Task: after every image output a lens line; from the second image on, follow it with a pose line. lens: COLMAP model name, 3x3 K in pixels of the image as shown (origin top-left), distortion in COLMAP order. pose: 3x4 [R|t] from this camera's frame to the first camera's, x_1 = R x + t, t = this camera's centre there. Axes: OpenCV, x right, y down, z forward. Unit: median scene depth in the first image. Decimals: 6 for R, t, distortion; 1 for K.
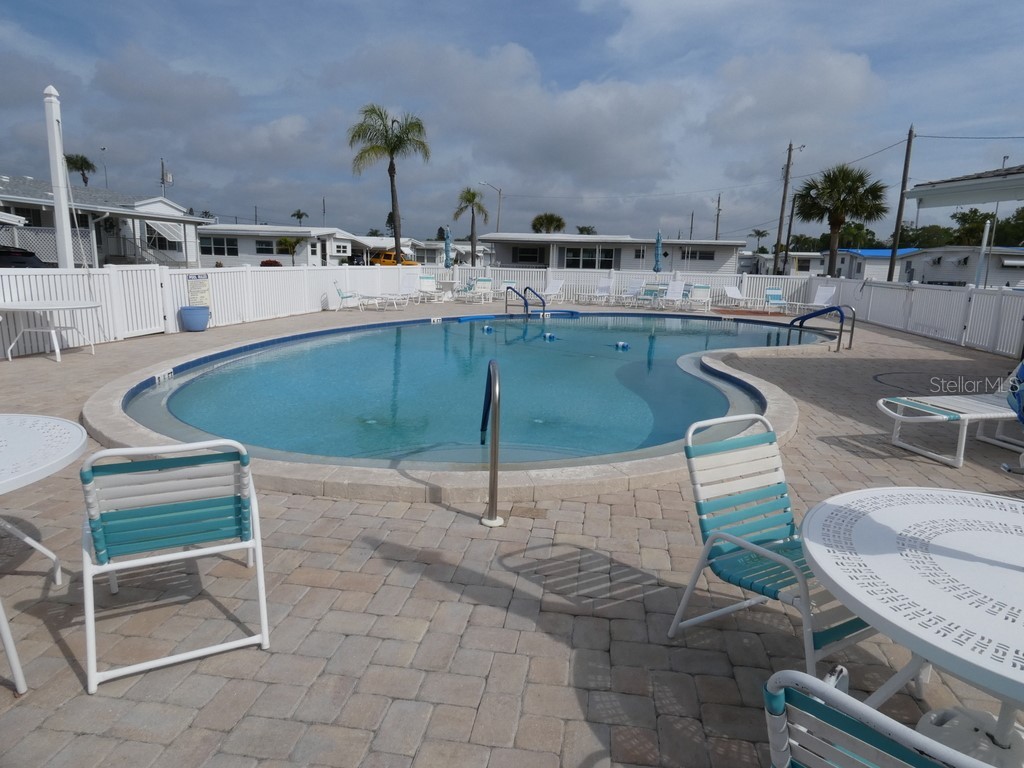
lens RADIAL K [[623.8, 0, 510.9], [0, 623.8, 379.3], [0, 0, 1]] dist [-0.005142, -0.001966]
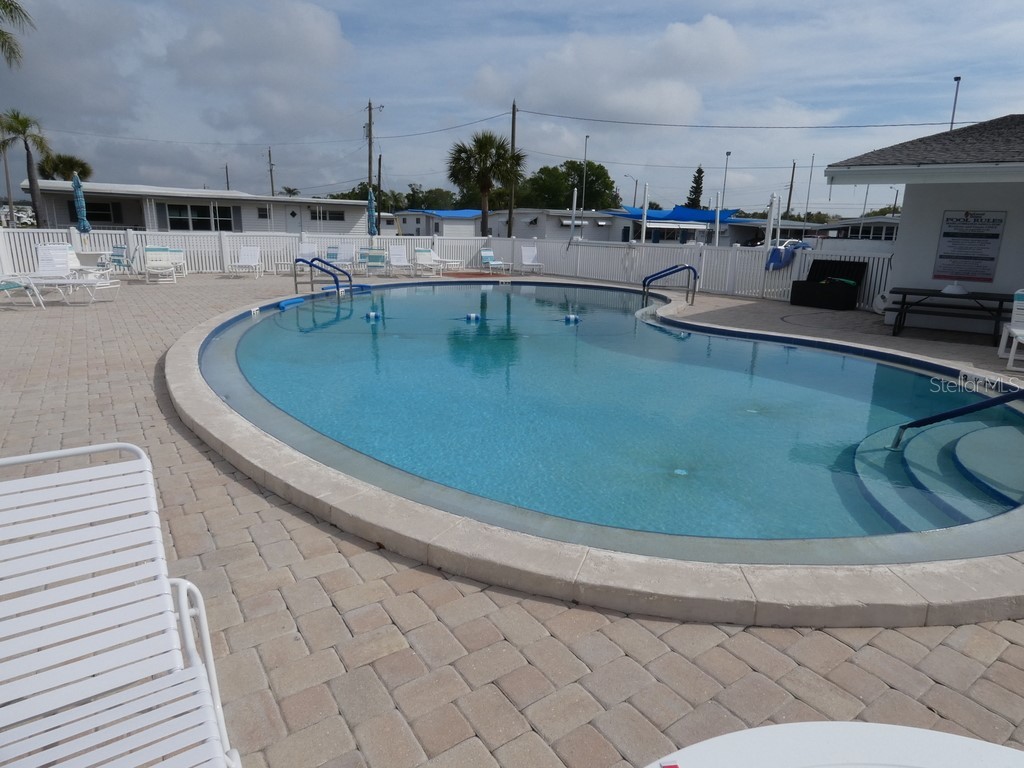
lens RADIAL K [[624.7, 0, 512.0], [0, 624.7, 384.0], [0, 0, 1]] dist [-0.002501, -0.001695]
pose [[0.705354, -0.177357, 0.686309, -0.967471], [0.128567, 0.984144, 0.122190, -0.152512], [-0.697098, 0.002050, 0.716973, 0.734045]]
